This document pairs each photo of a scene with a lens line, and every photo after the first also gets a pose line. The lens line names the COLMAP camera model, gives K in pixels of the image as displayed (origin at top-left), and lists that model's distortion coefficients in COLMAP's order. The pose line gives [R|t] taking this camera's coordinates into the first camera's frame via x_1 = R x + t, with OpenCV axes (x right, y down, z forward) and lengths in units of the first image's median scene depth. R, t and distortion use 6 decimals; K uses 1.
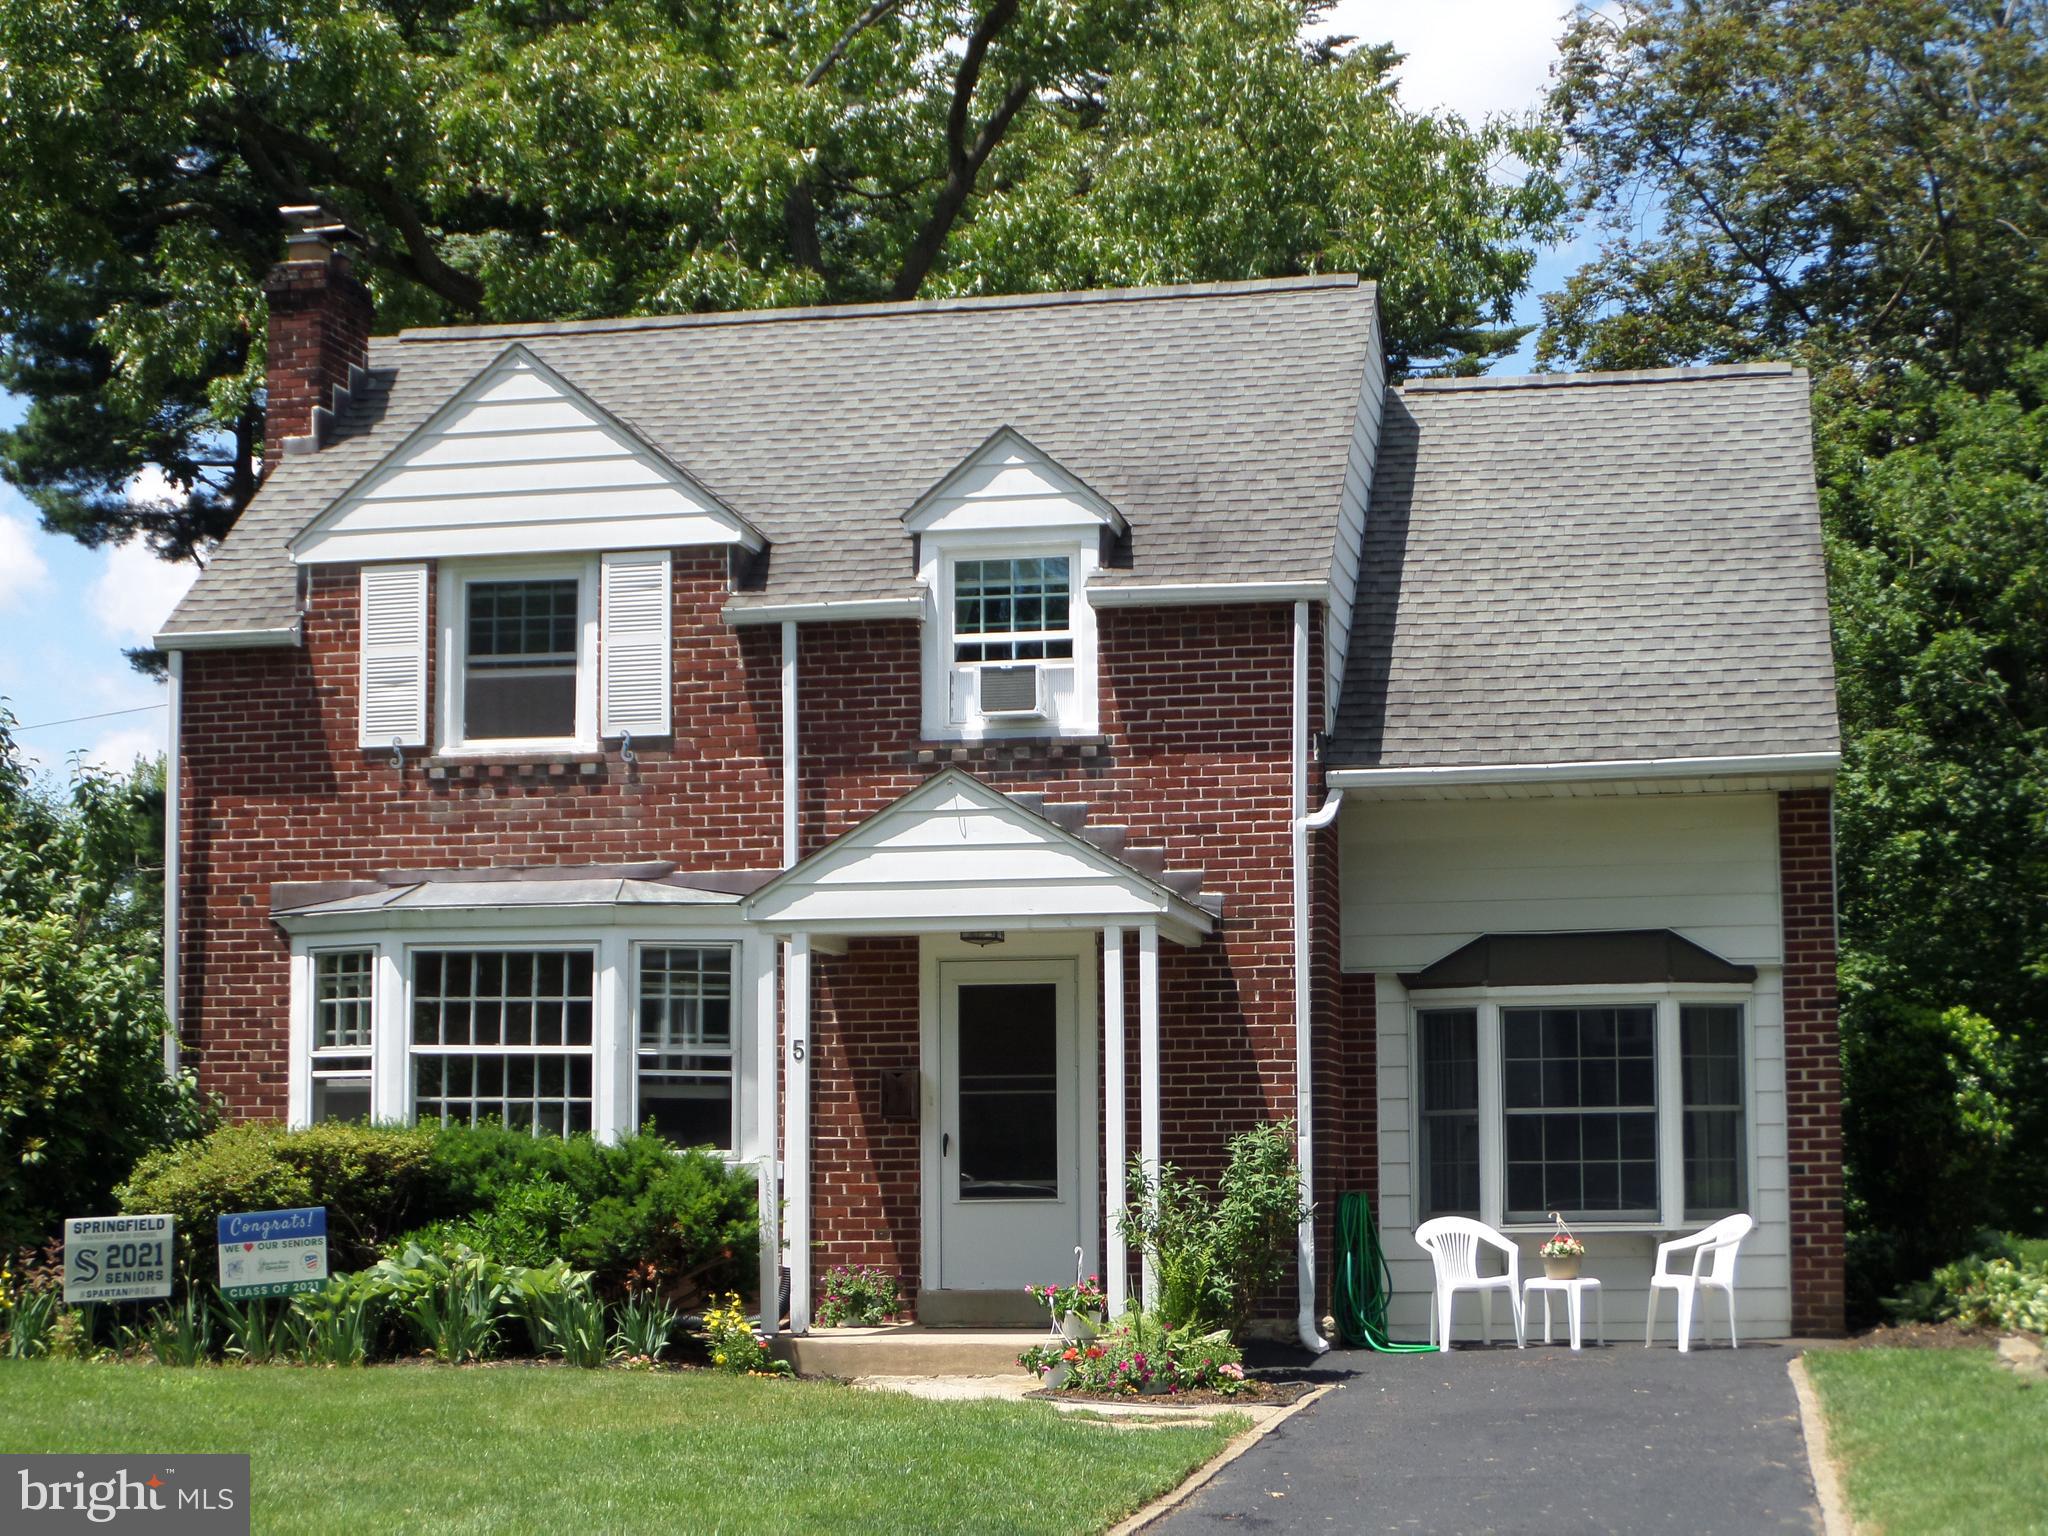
lens RADIAL K [[3578.8, 0, 1018.0], [0, 3578.8, 776.0], [0, 0, 1]] dist [-0.194781, 0.000000]
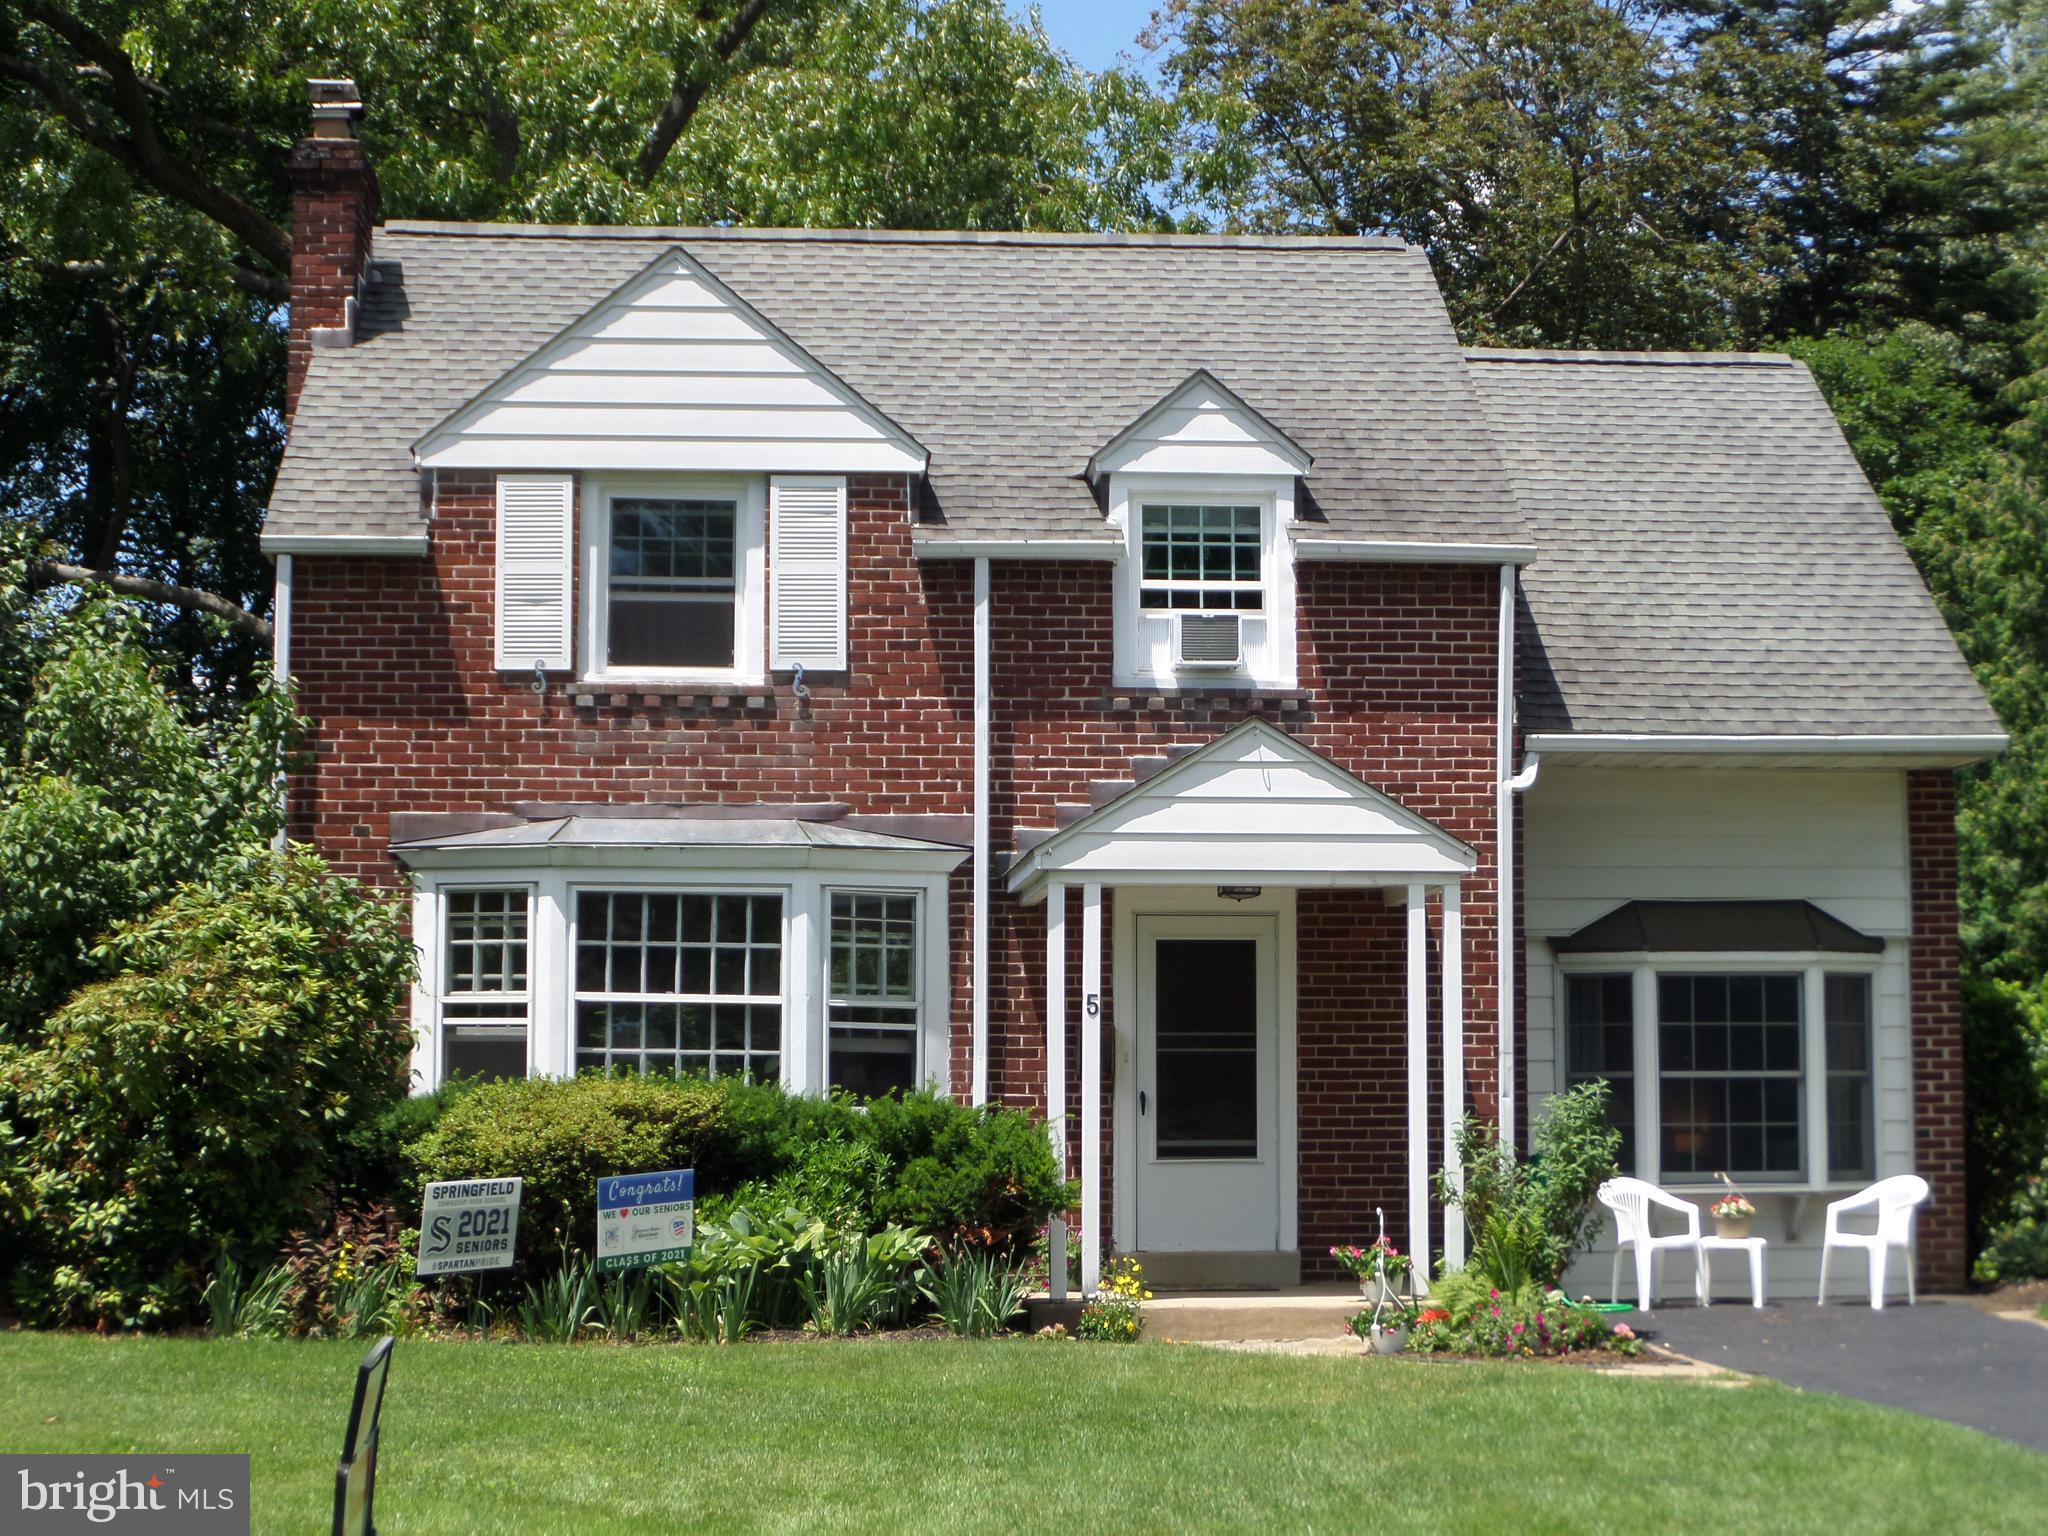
lens RADIAL K [[3578.8, 0, 1034.1], [0, 3578.8, 756.0], [0, 0, 1]] dist [-0.194781, 0.000000]
pose [[0.961421, 0.035505, 0.272781, -0.311659], [-0.037552, 0.999292, 0.002285, 0.007354], [-0.272507, -0.012440, 0.962073, 0.070557]]
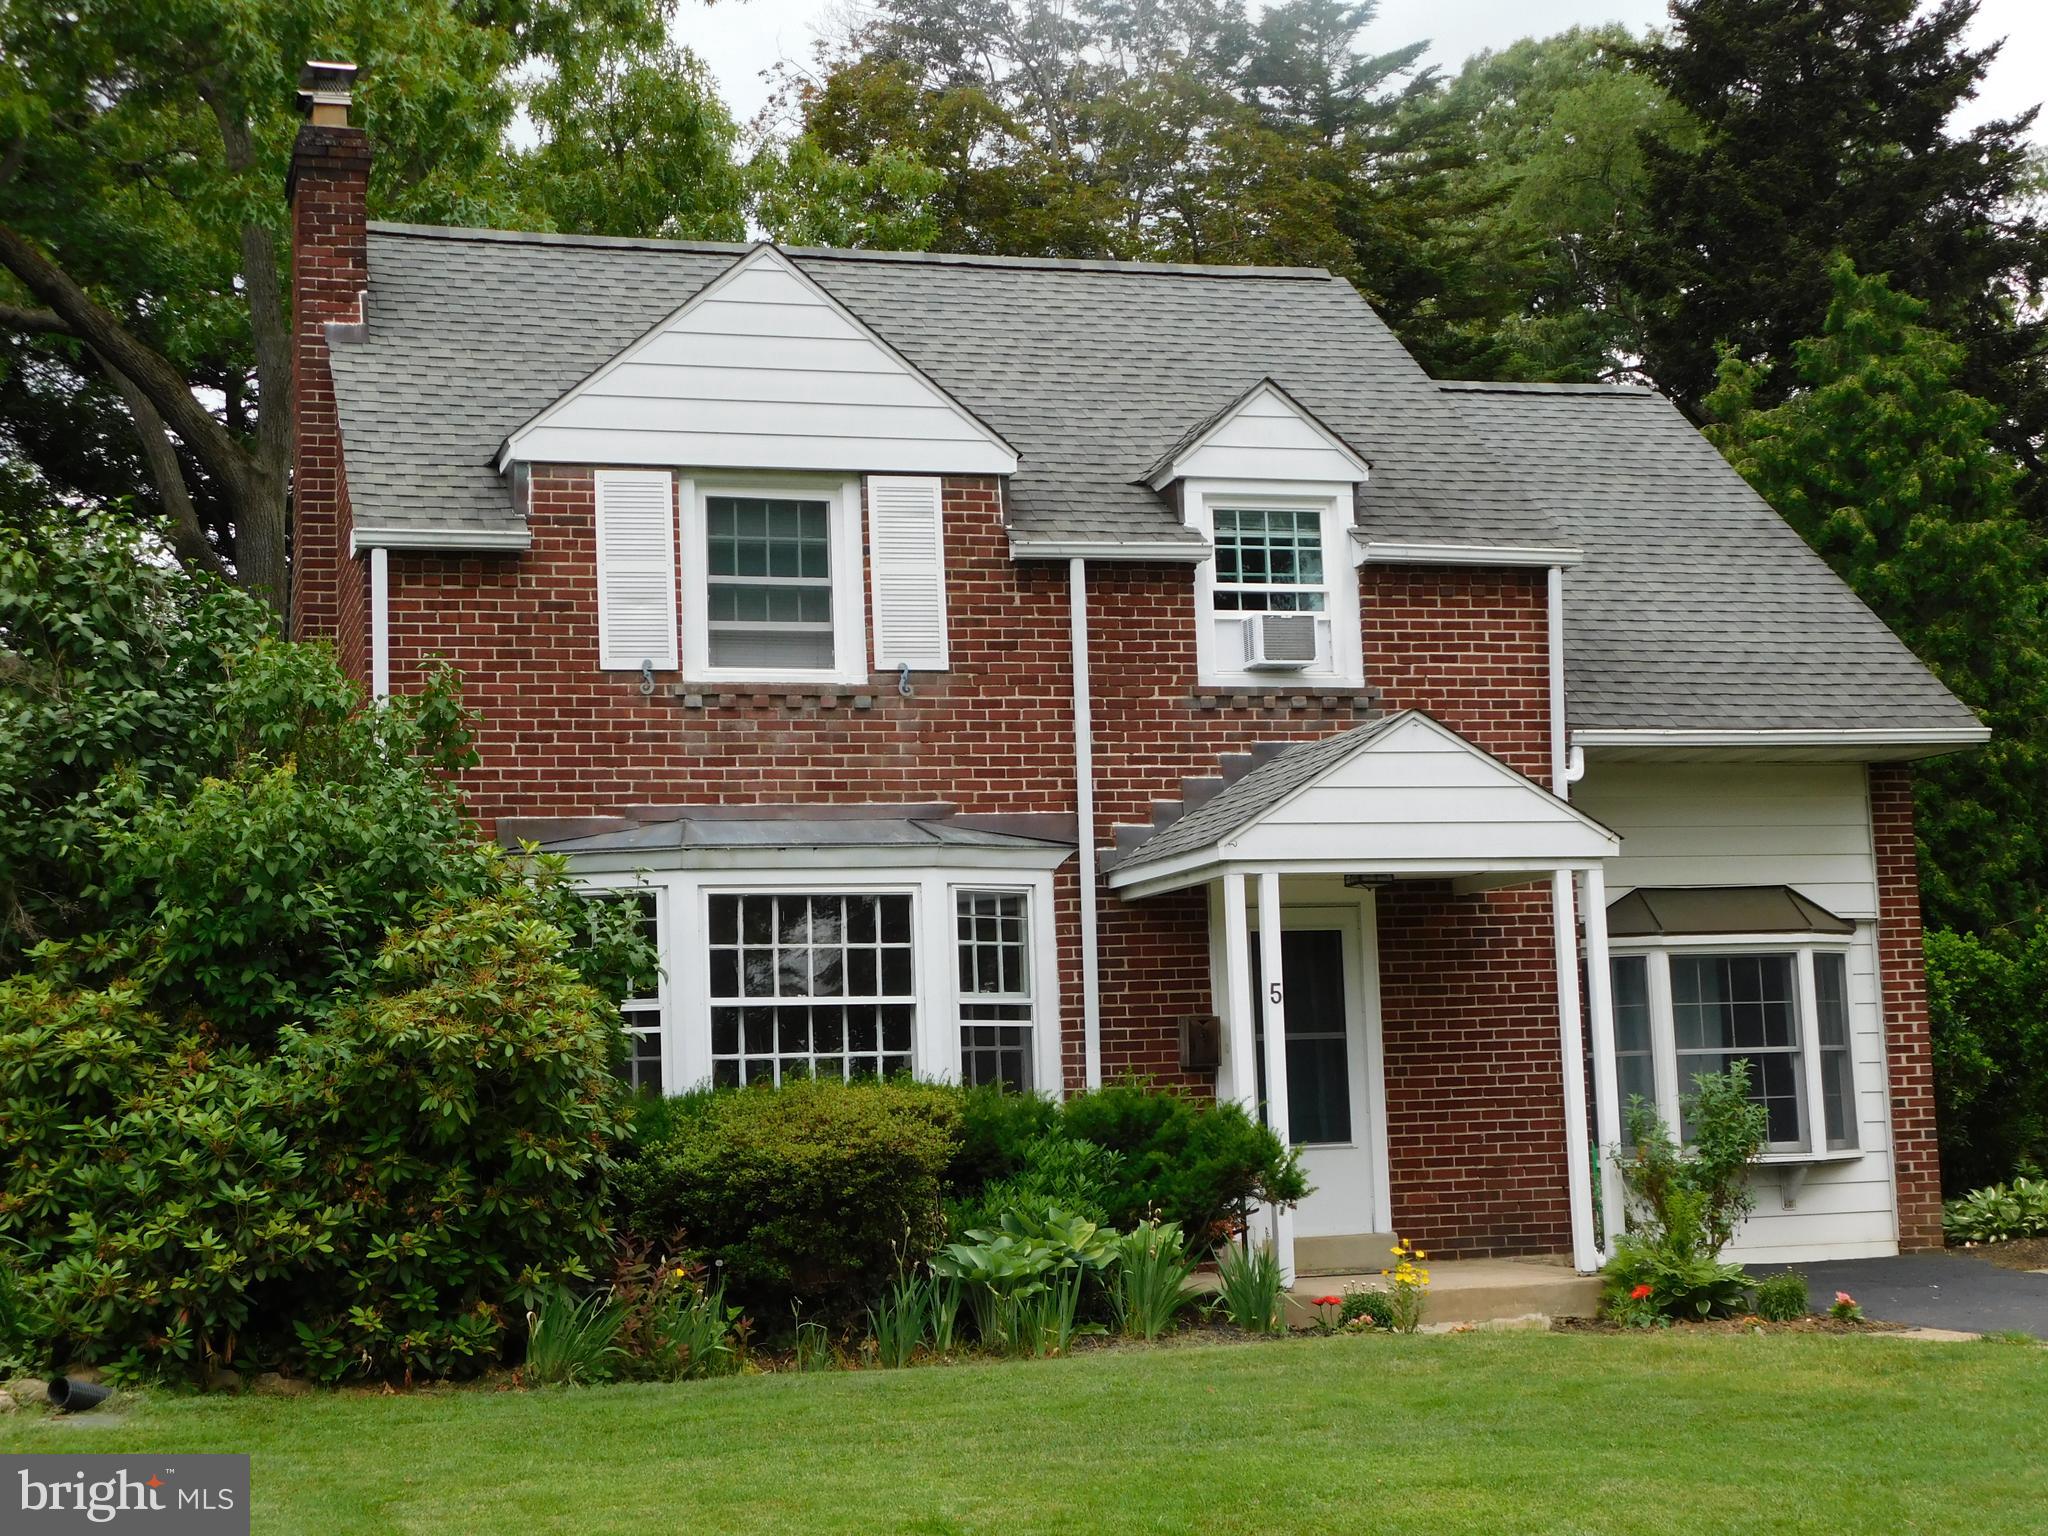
lens RADIAL K [[3098.0, 0, 1027.4], [0, 3098.0, 767.2], [0, 0, 1]] dist [0.026145, 0.000000]
pose [[0.878172, 0.029731, 0.477420, -0.478711], [-0.024577, 0.999553, -0.017038, 0.028436], [-0.477713, 0.003229, 0.878510, 0.265279]]
